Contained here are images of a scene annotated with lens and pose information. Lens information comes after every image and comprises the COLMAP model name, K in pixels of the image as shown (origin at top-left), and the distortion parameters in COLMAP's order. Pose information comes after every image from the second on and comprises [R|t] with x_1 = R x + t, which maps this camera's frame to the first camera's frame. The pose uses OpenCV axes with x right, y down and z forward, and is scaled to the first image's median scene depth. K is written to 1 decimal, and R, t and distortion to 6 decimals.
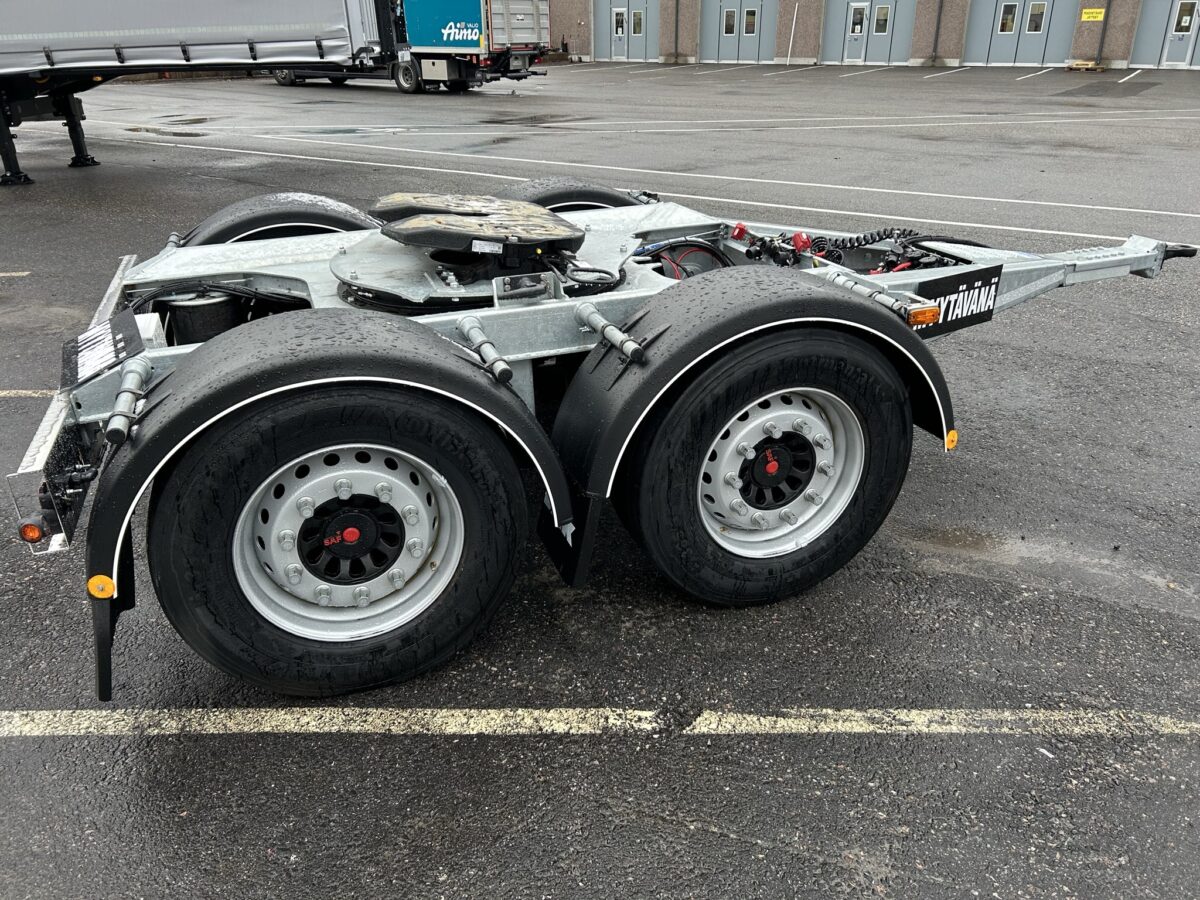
lens RADIAL K [[931.5, 0, 600.0], [0, 931.5, 450.0], [0, 0, 1]] dist [0.016341, -0.000390]
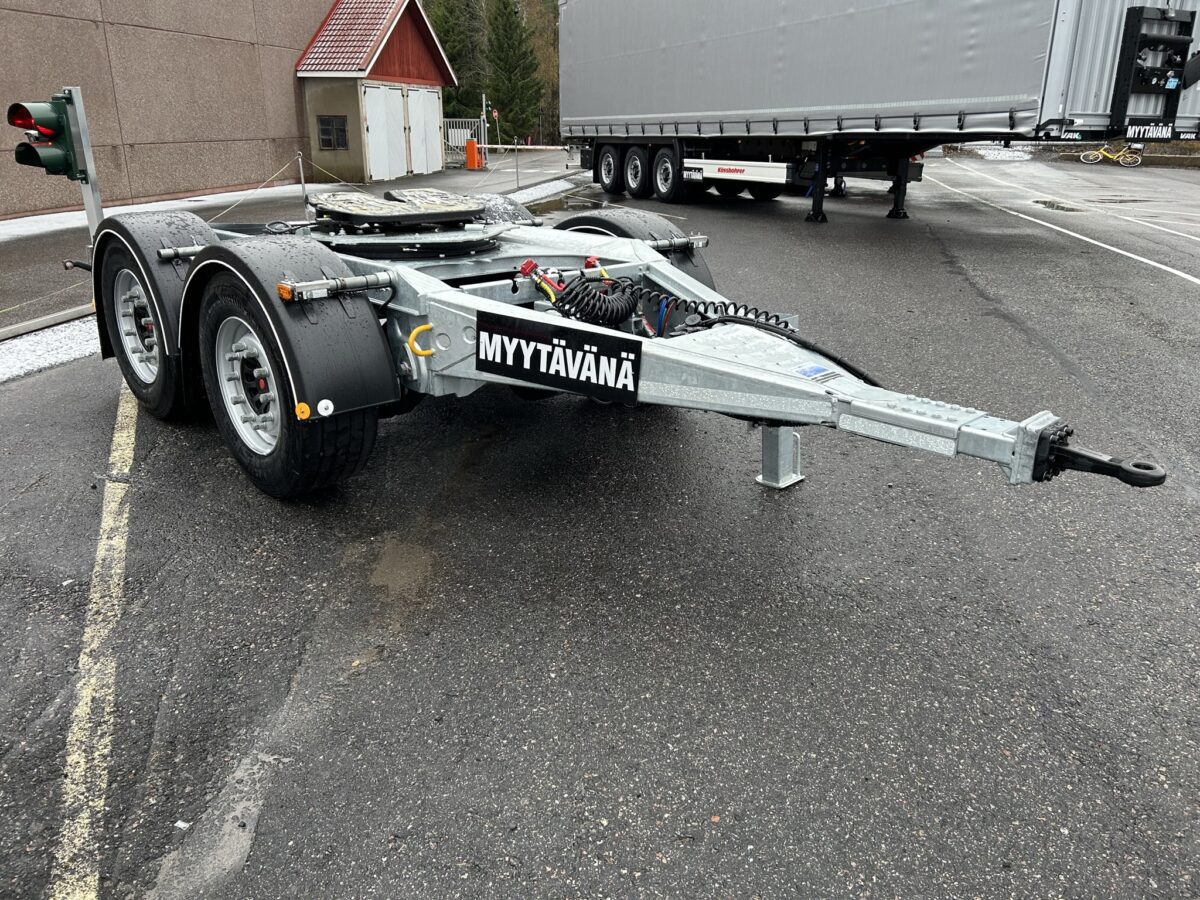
lens RADIAL K [[931.5, 0, 600.0], [0, 931.5, 450.0], [0, 0, 1]] dist [0.016341, -0.000390]
pose [[0.373989, 0.323606, -0.869144, 0.686716], [-0.395262, 0.903393, 0.166279, -0.137264], [0.838988, 0.281353, 0.465768, 0.353016]]
